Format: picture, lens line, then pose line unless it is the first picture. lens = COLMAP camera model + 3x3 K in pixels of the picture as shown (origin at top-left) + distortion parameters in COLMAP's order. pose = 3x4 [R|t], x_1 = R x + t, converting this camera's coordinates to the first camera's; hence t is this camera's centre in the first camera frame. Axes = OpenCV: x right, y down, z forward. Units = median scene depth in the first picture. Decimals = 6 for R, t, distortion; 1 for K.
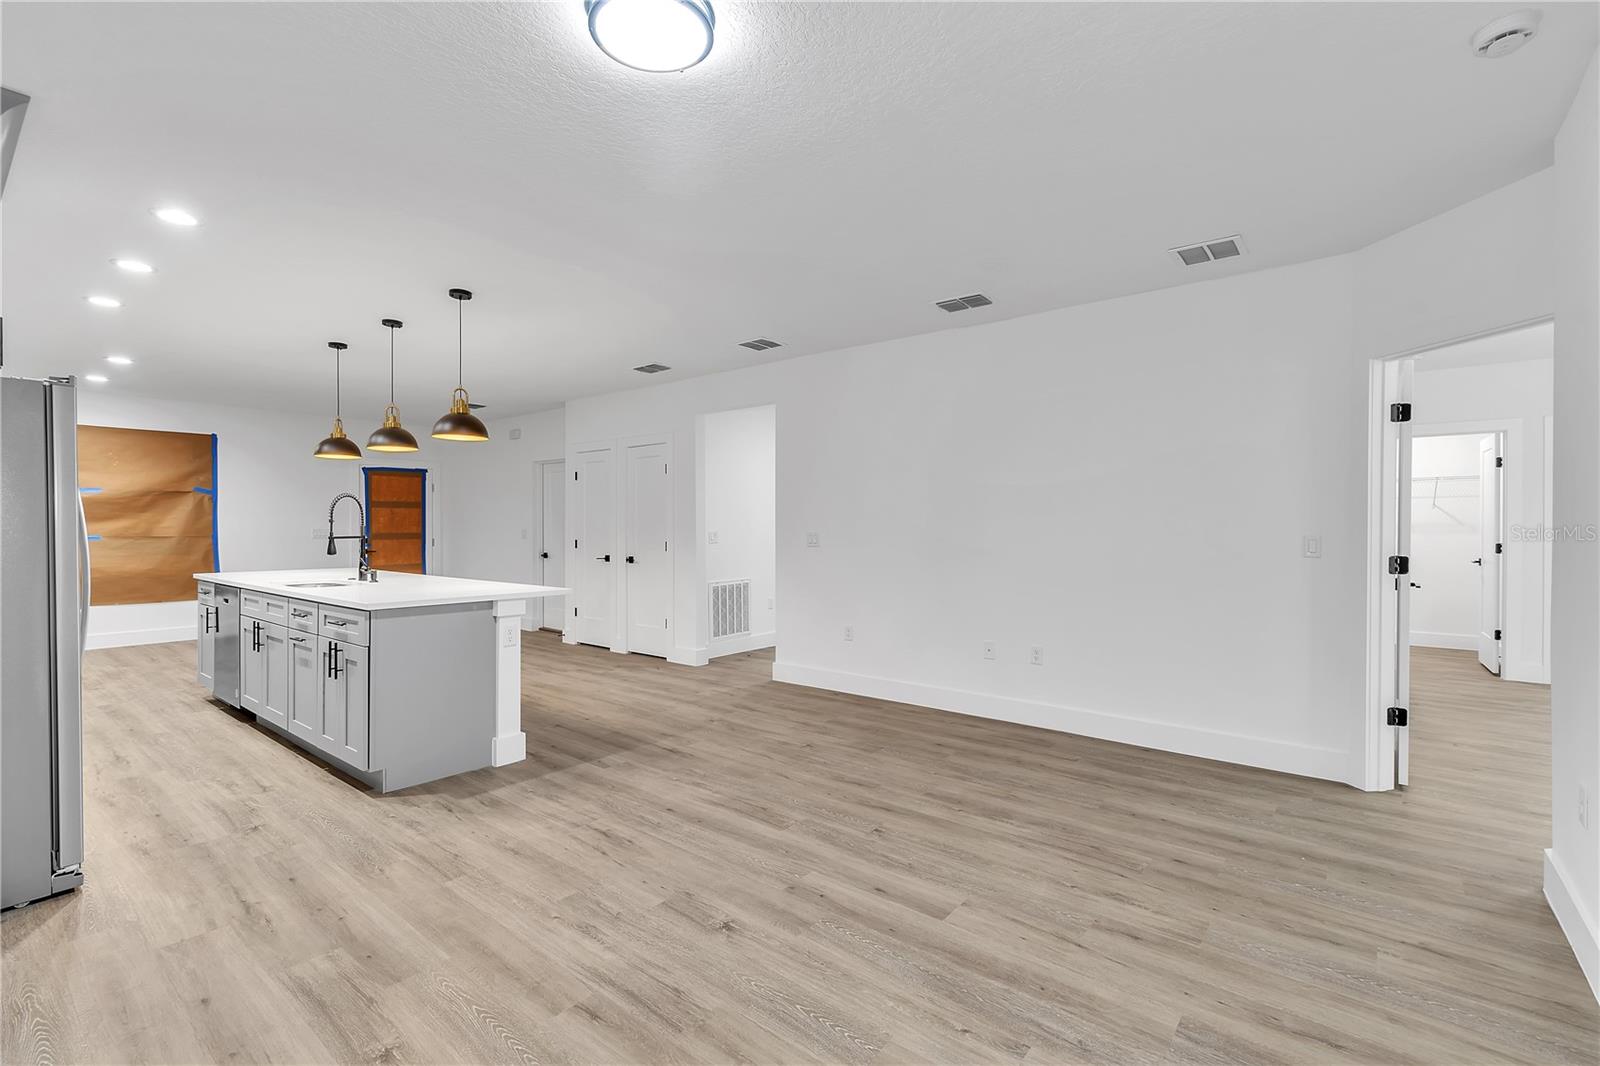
lens RADIAL K [[711.0, 0, 803.4], [0, 711.0, 531.0], [0, 0, 1]] dist [0.002649, -0.000161]
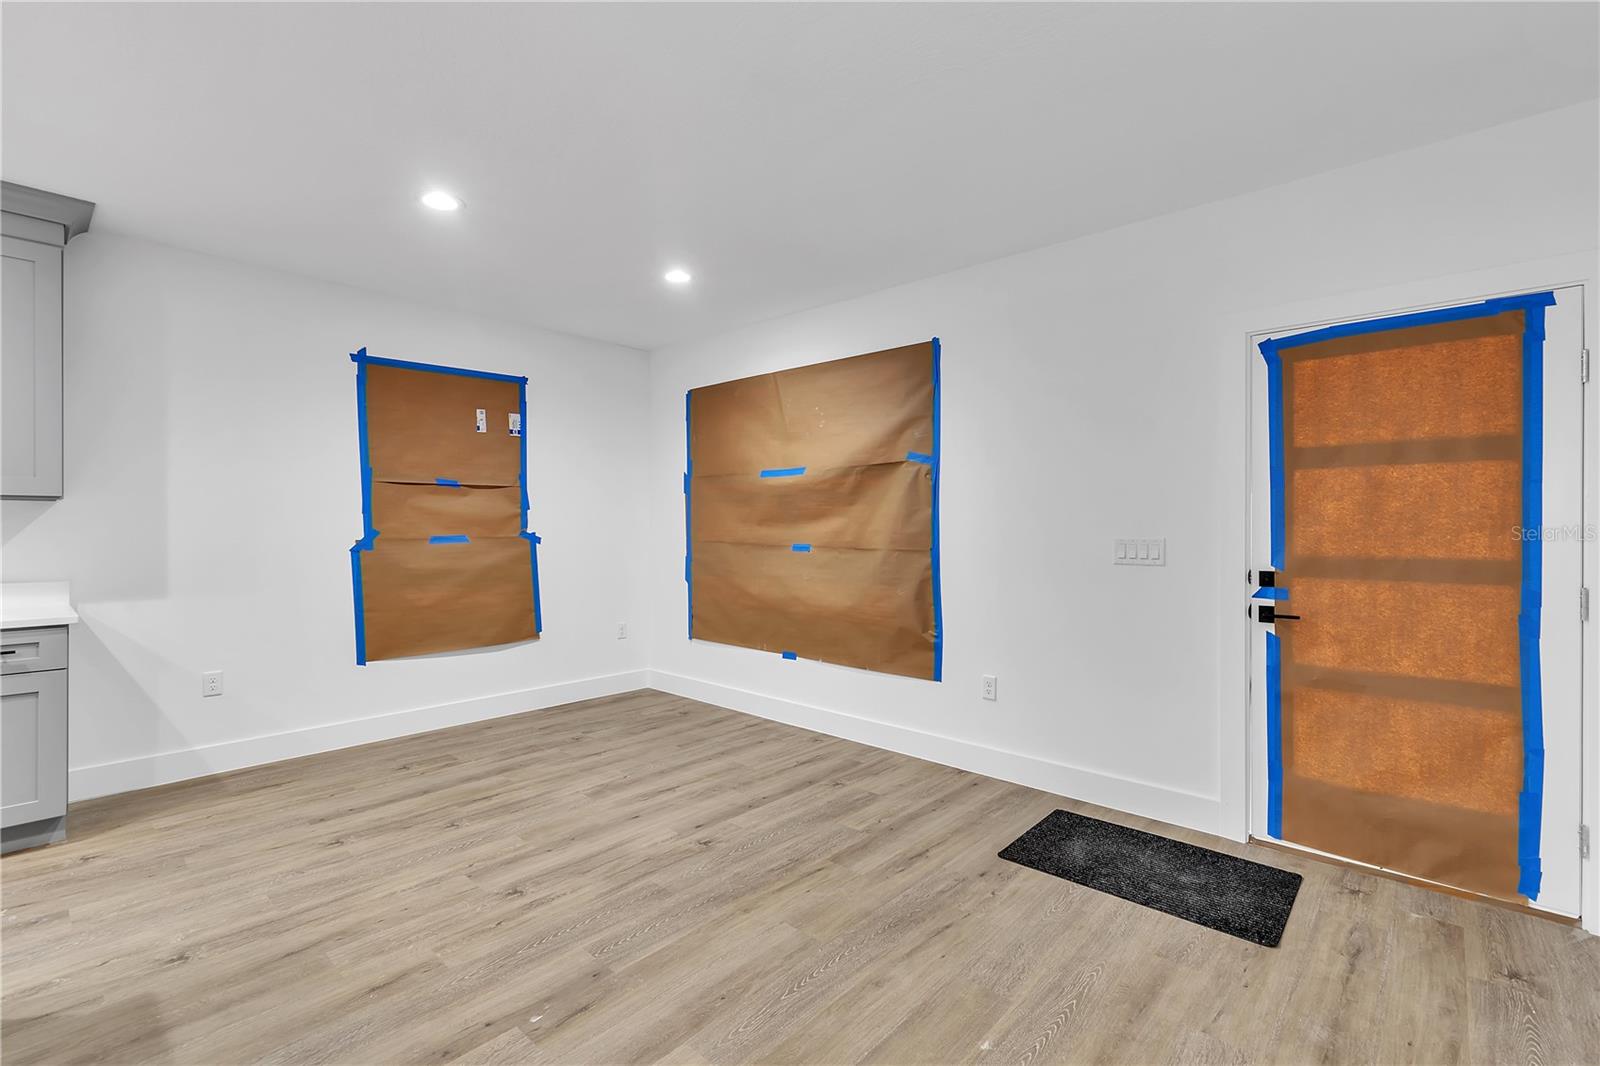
lens RADIAL K [[711.0, 0, 803.4], [0, 711.0, 531.0], [0, 0, 1]] dist [0.002649, -0.000161]
pose [[-0.057700, 0.006083, -0.998315, -0.658799], [-0.009657, 0.999931, 0.006651, -0.015873], [0.998287, 0.010024, -0.057638, 1.817819]]
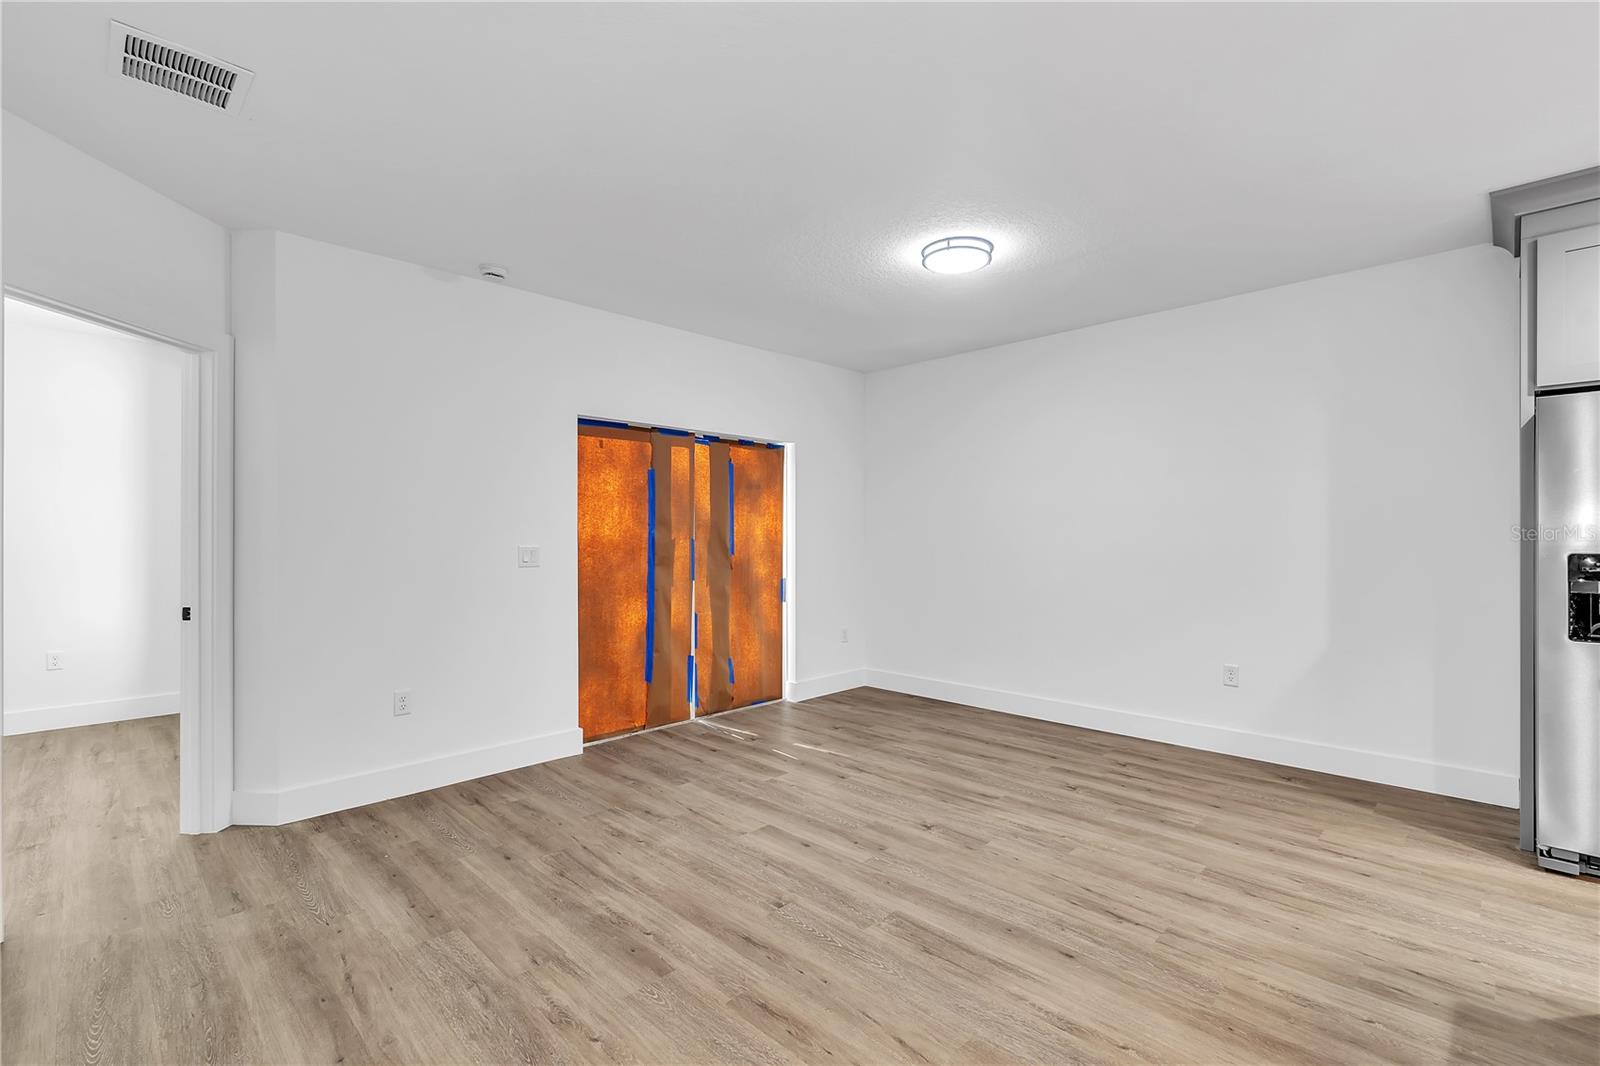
lens RADIAL K [[711.0, 0, 803.4], [0, 711.0, 531.0], [0, 0, 1]] dist [0.002649, -0.000161]
pose [[-0.994571, 0.001512, 0.104045, -0.006892], [0.001437, 0.999999, -0.000796, -0.007669], [-0.104046, -0.000642, -0.994572, 1.290894]]
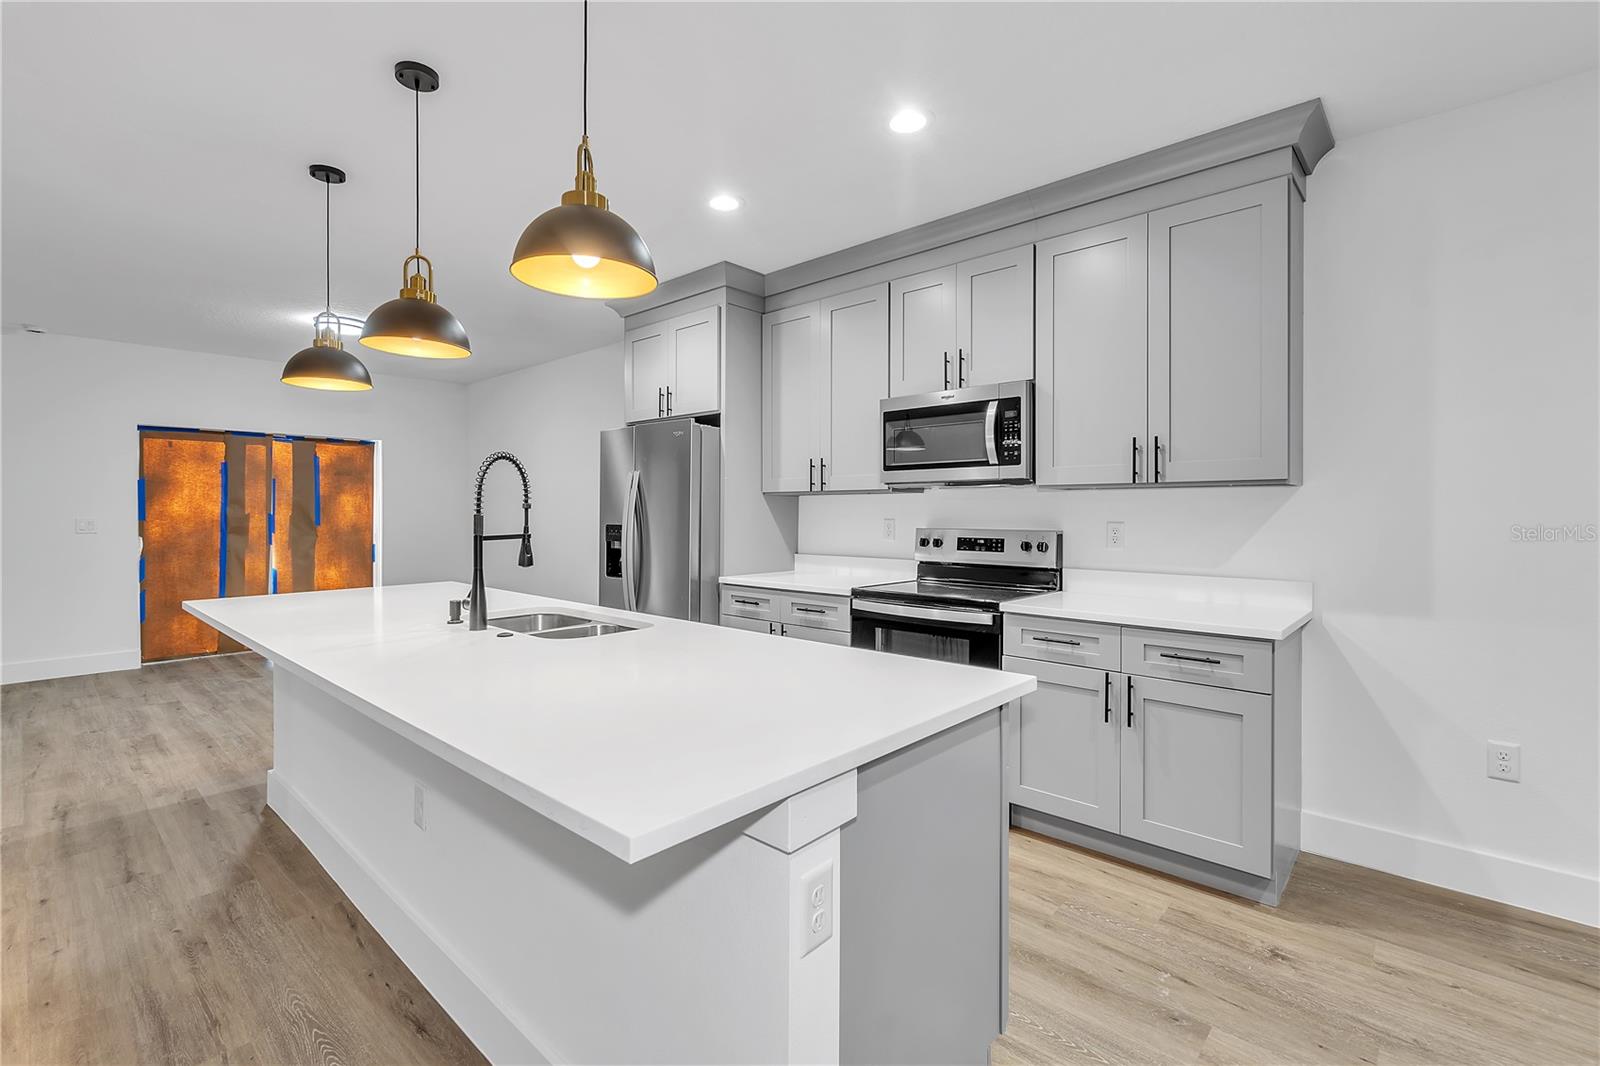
lens RADIAL K [[718.9, 0, 803.8], [0, 718.9, 508.9], [0, 0, 1]] dist [0.001437, -0.000055]
pose [[-0.997876, -0.002378, 0.065103, -0.974778], [-0.002086, 0.999987, 0.004554, -0.015996], [-0.065113, 0.004409, -0.997868, 1.646996]]
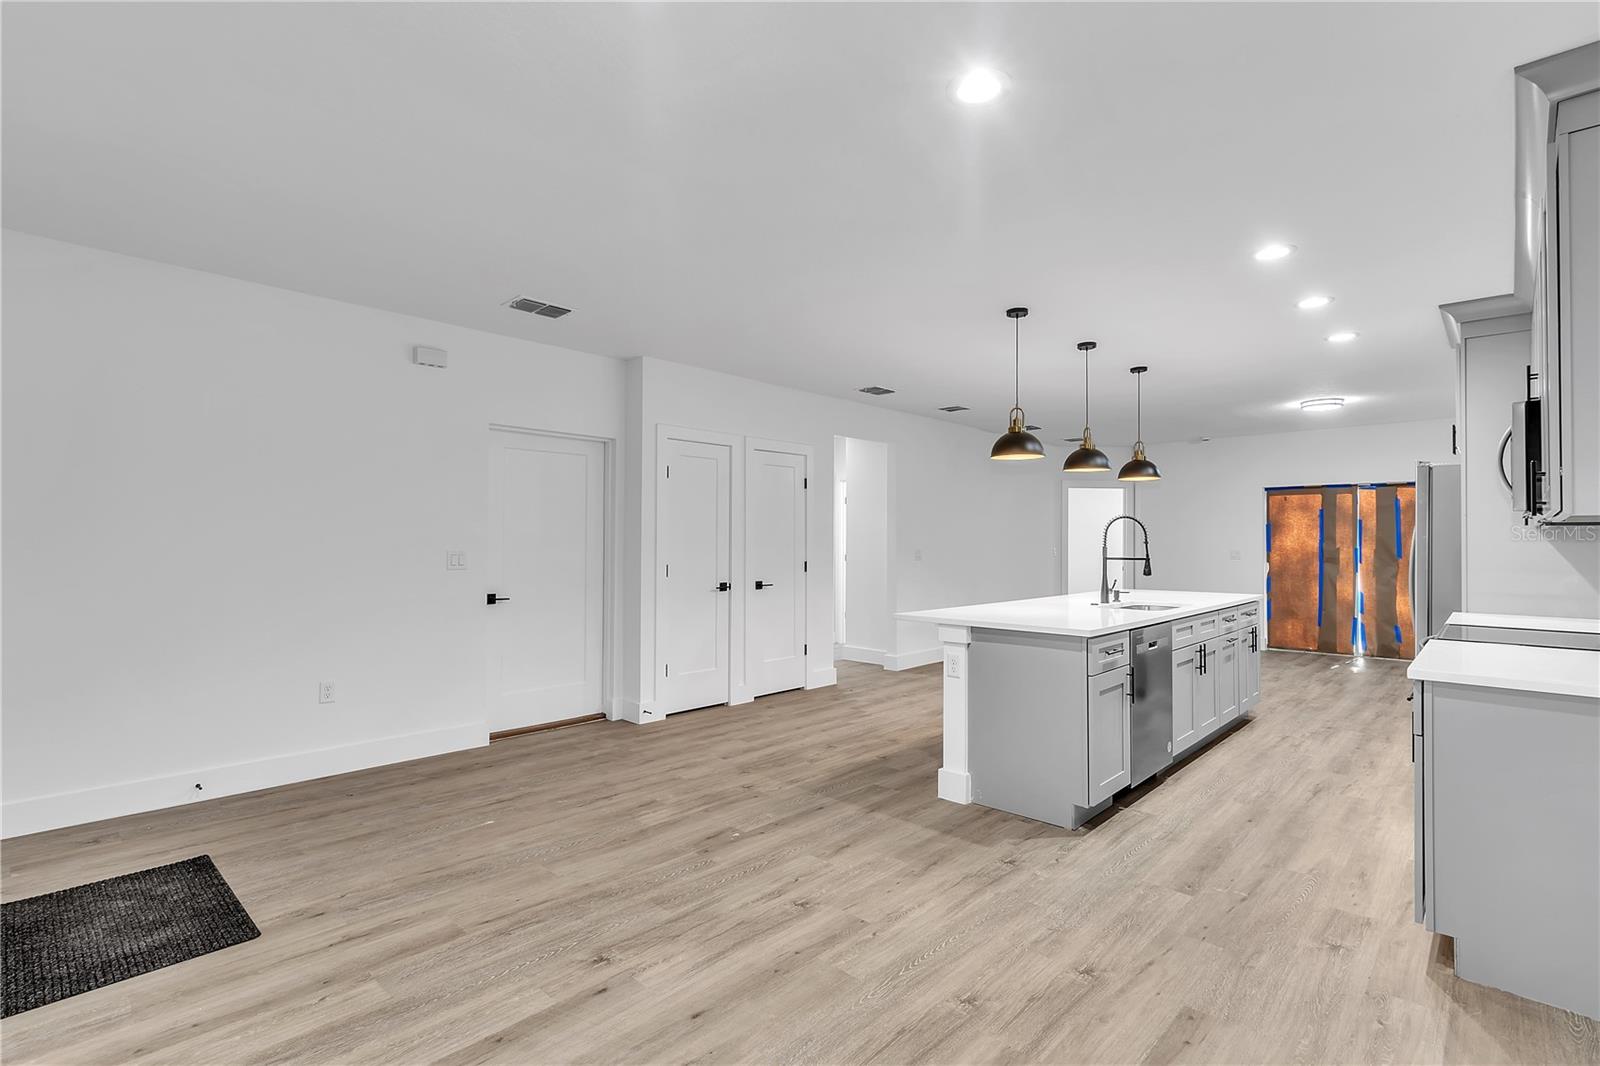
lens RADIAL K [[747.1, 0, 800.0], [0, 747.1, 533.0], [0, 0, 1]] dist [0.001755, -0.000141]
pose [[0.087924, 0.009116, 0.996086, -1.883610], [0.001427, 0.999956, -0.009278, -0.019853], [-0.996126, 0.002237, 0.087907, 1.489131]]
